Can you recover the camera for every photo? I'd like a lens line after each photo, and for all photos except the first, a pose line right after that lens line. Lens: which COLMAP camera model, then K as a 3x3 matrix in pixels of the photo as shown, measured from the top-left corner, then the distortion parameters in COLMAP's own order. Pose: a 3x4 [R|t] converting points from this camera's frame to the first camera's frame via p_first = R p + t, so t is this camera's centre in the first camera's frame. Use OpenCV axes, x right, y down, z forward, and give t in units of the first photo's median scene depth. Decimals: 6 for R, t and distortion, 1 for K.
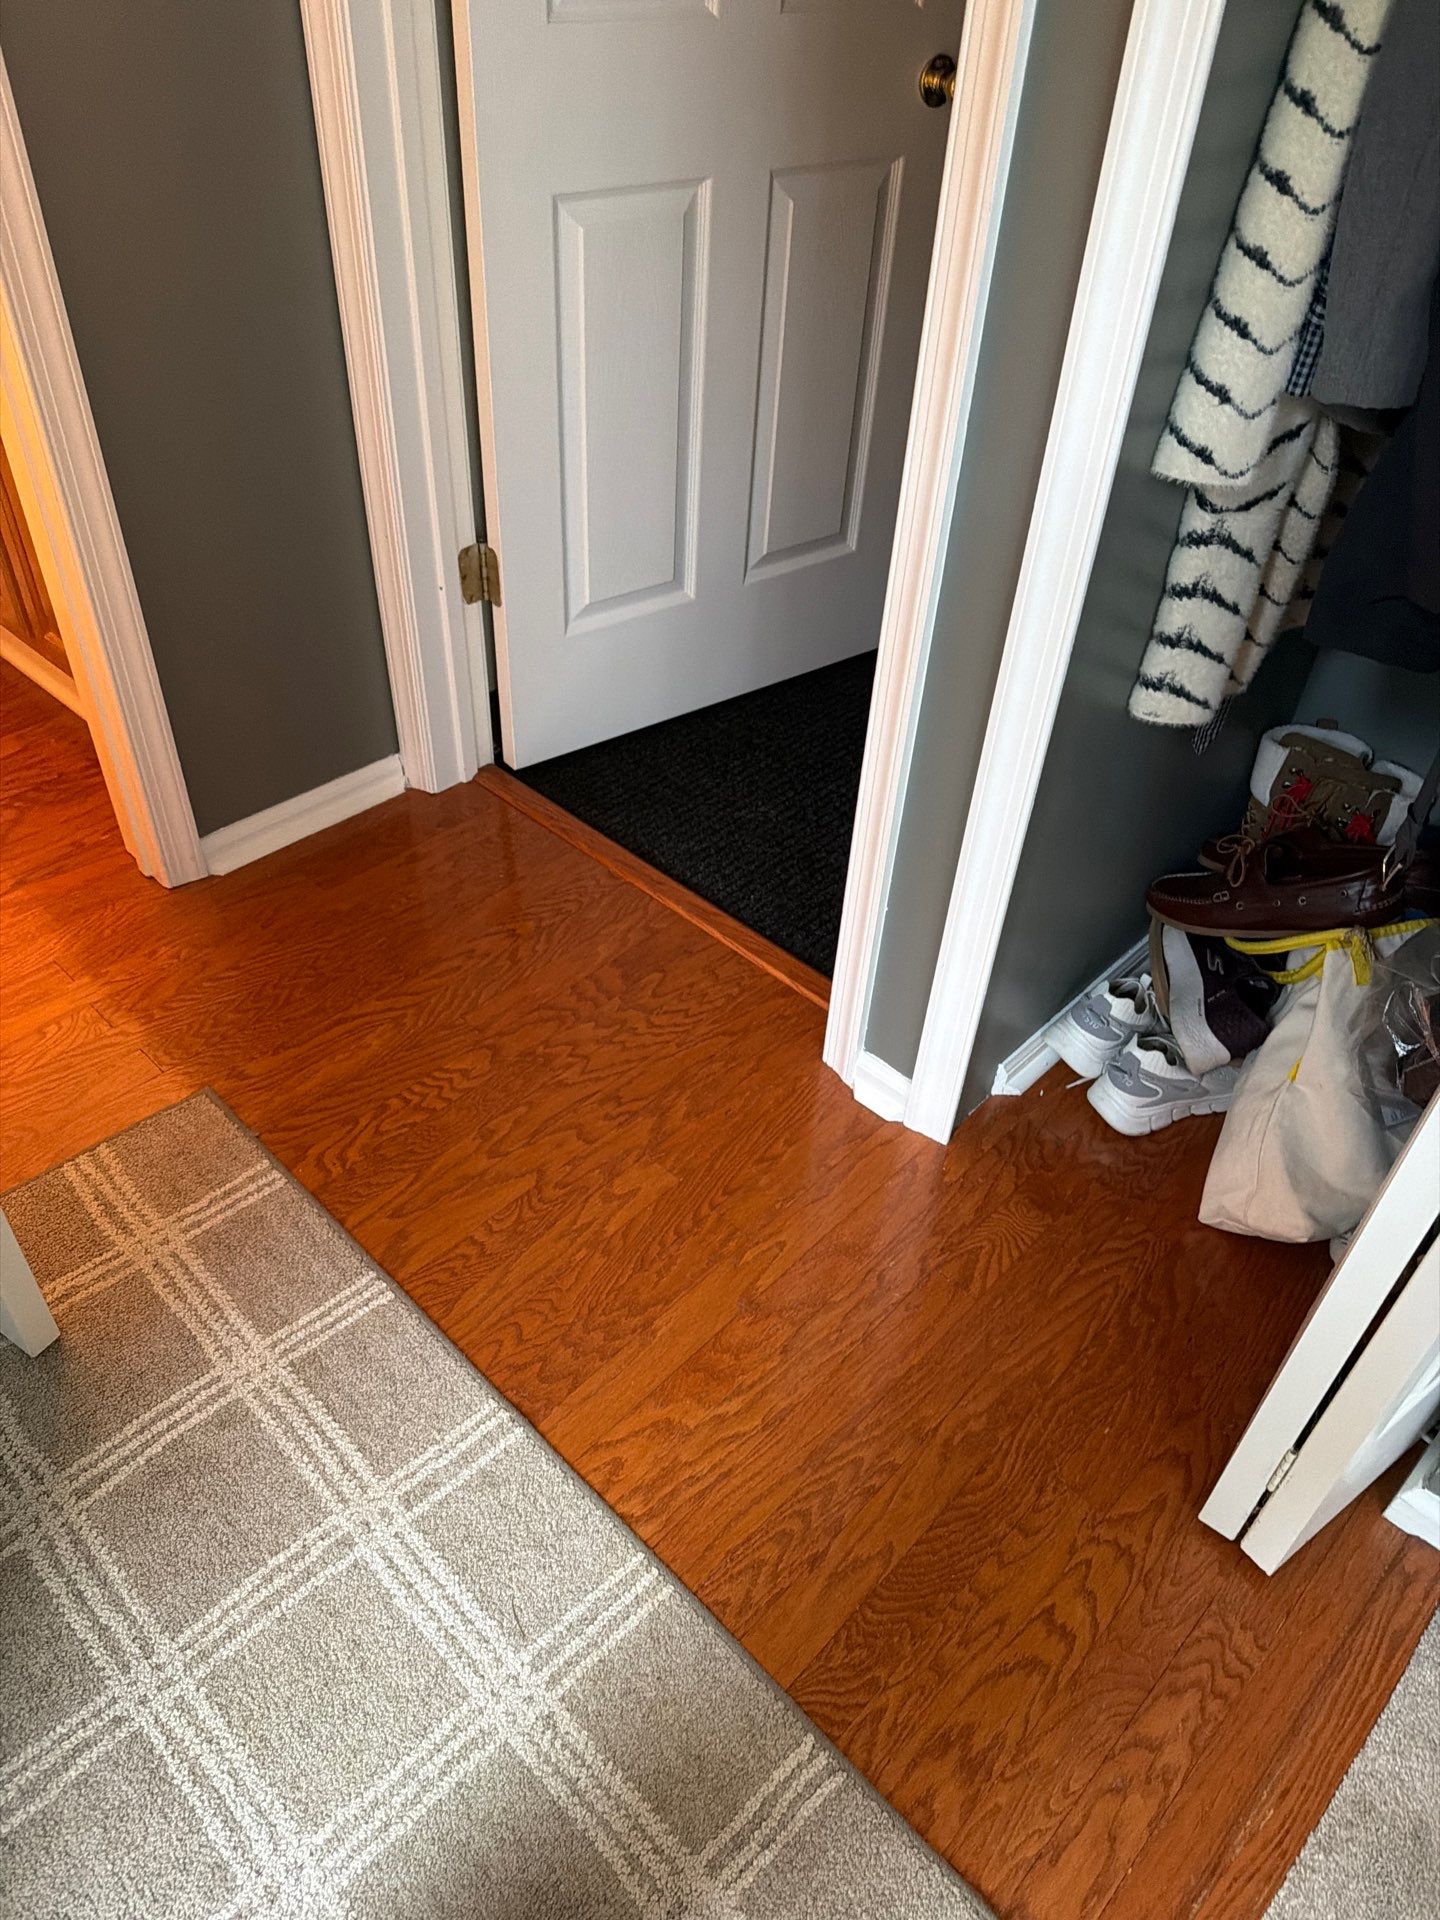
lens RADIAL K [[1413.9, 0, 720.0], [0, 1413.9, 960.0], [0, 0, 1]] dist [-0.006780, -0.002021]
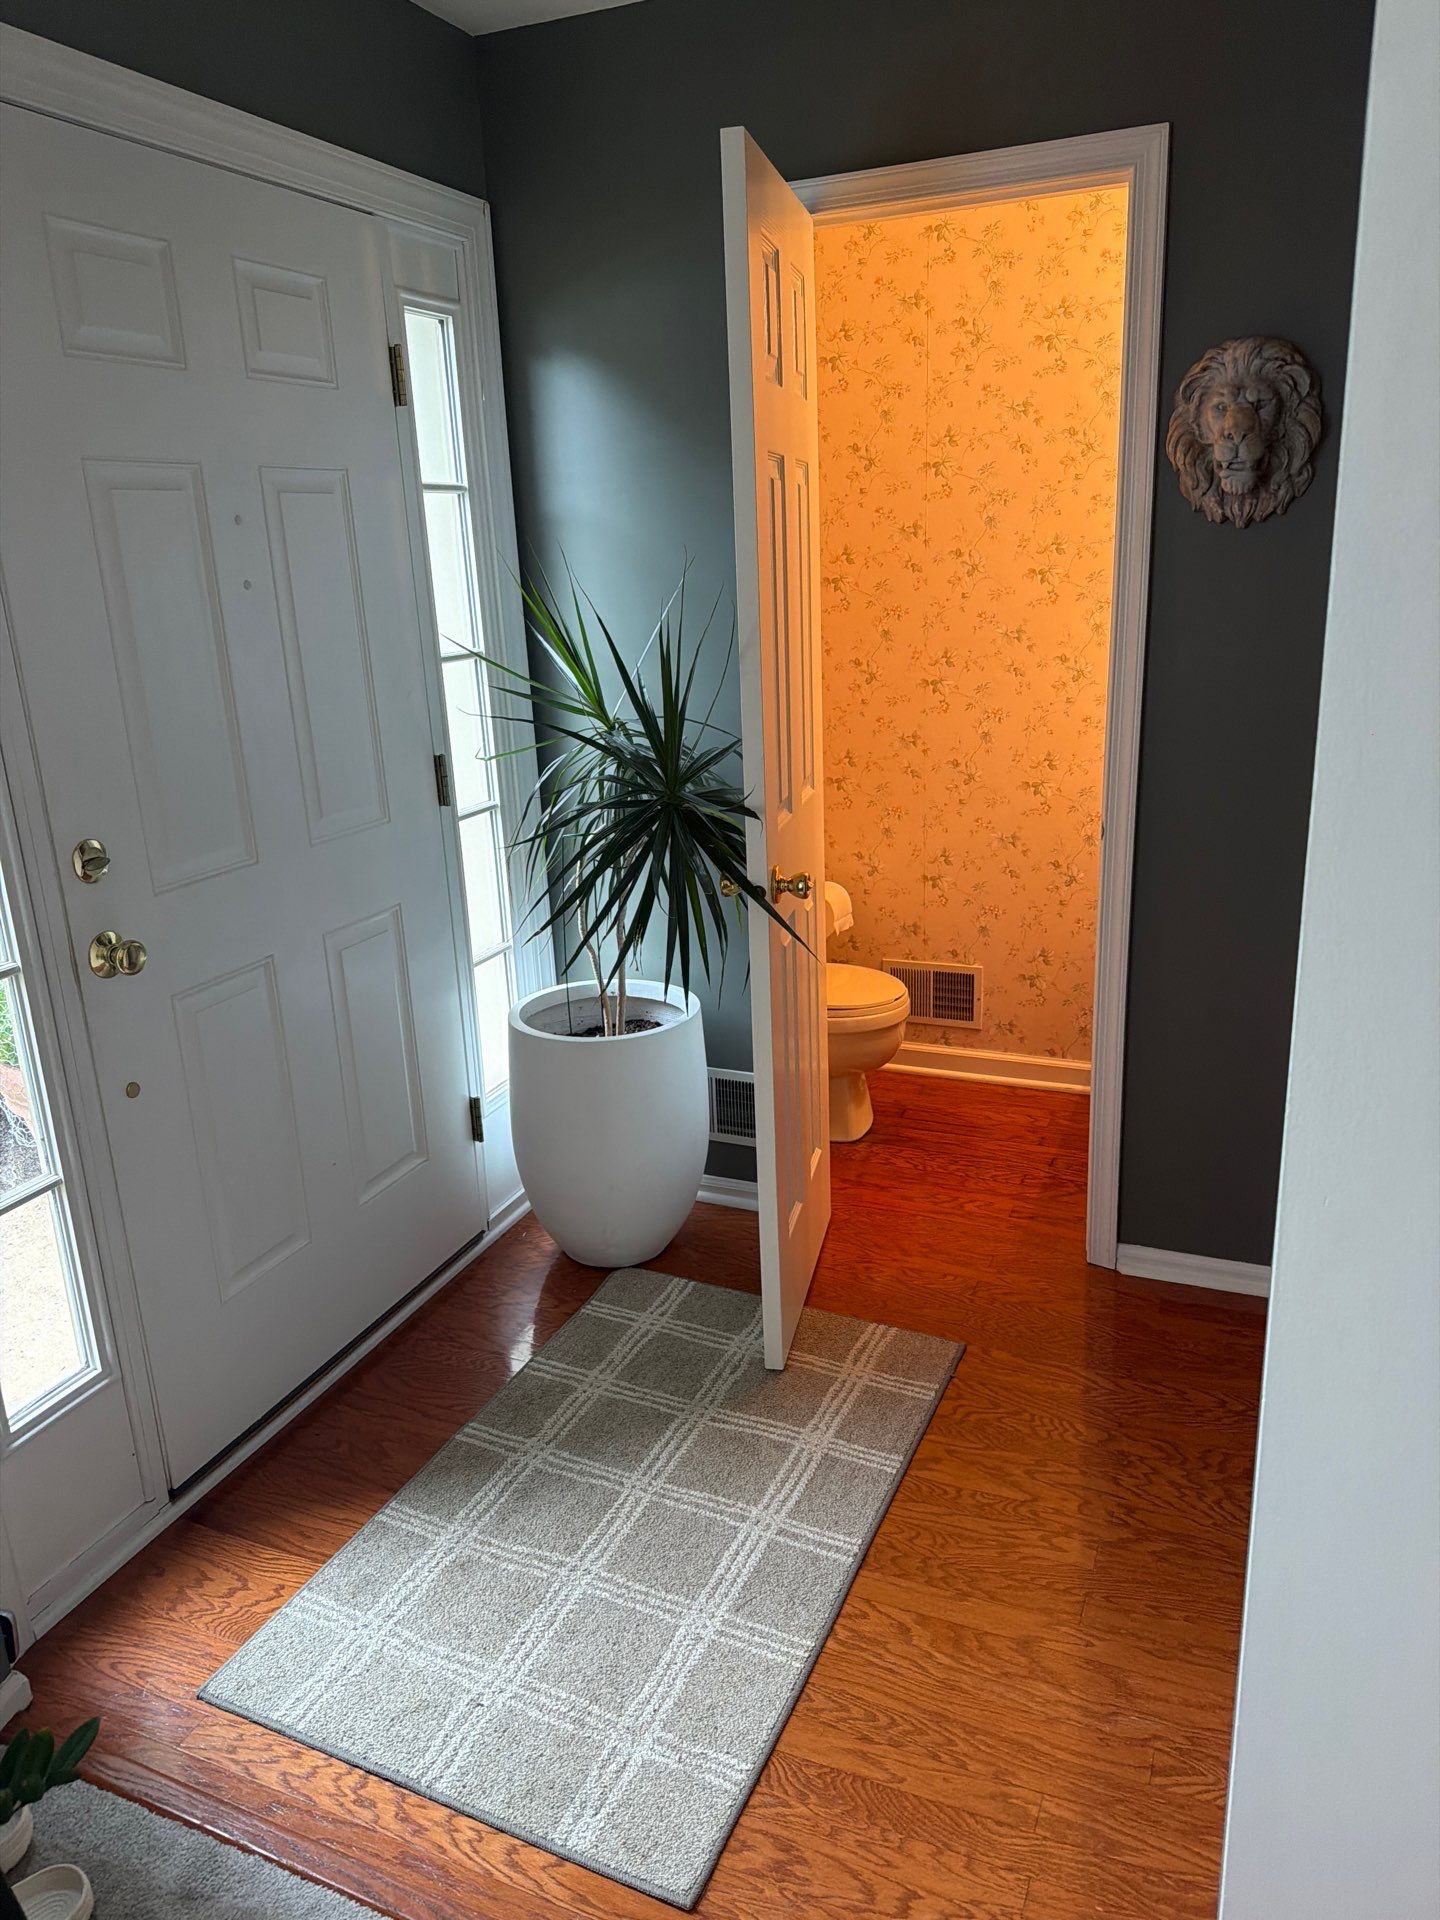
lens RADIAL K [[1339.1, 0, 694.8], [0, 1339.1, 972.5], [0, 0, 1]] dist [0.088244, -0.117876]
pose [[0.341229, 0.243708, -0.907838, 1.025764], [-0.570961, 0.820957, 0.005778, -0.110426], [0.746704, 0.516368, 0.419282, -0.090105]]
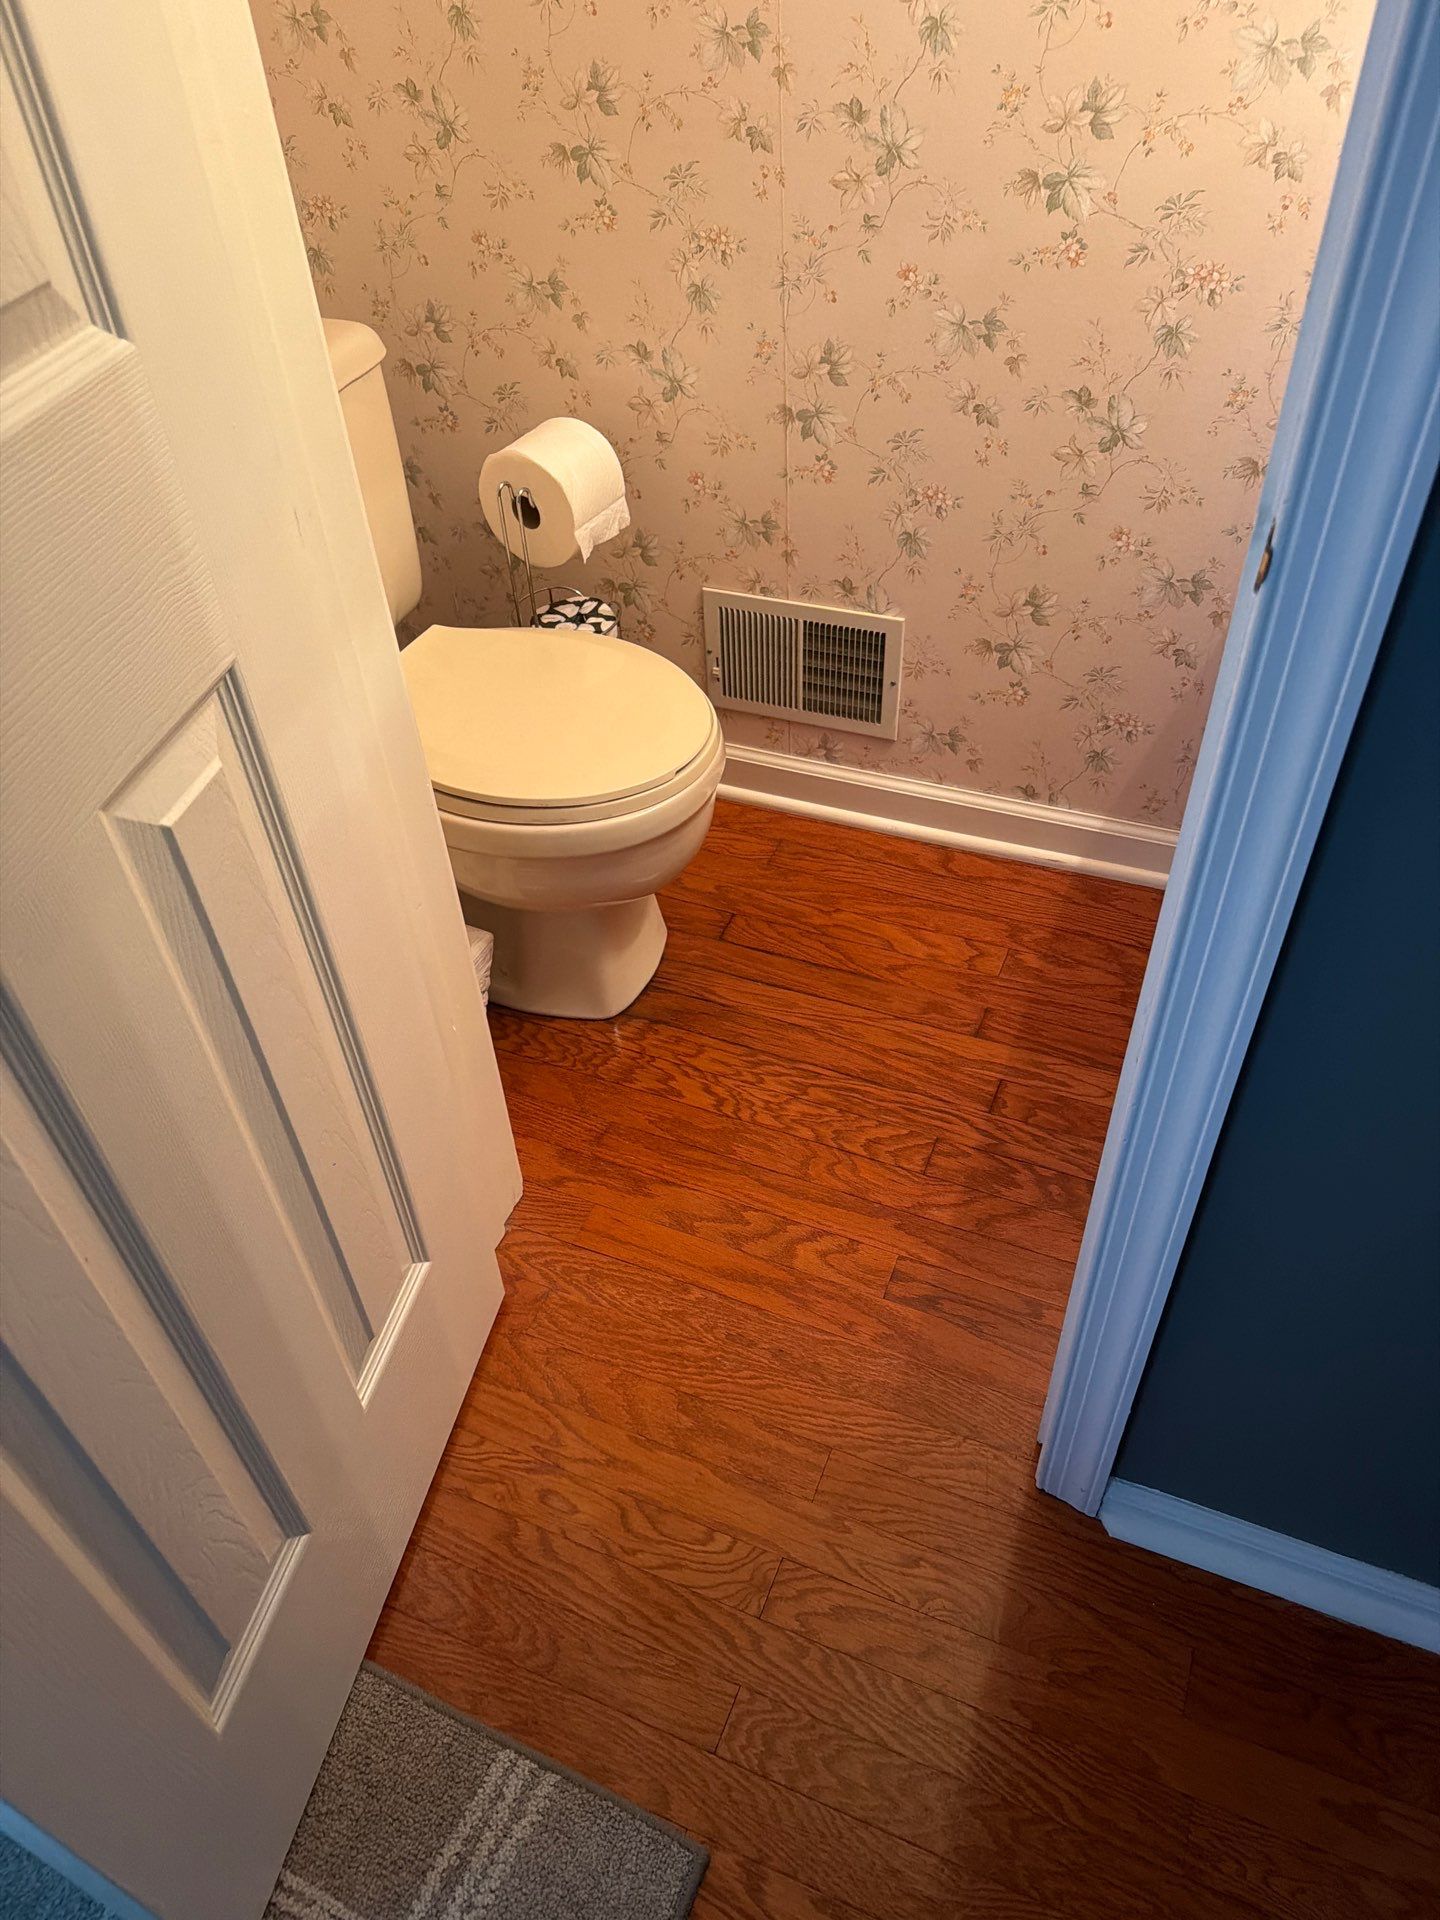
lens RADIAL K [[1326.9, 0, 709.5], [0, 1326.9, 983.6], [0, 0, 1]] dist [0.095930, -0.168855]
pose [[0.358433, 0.619995, -0.697948, -0.229898], [-0.567055, 0.738492, 0.364799, -0.547788], [0.741603, 0.265019, 0.616271, 0.660887]]
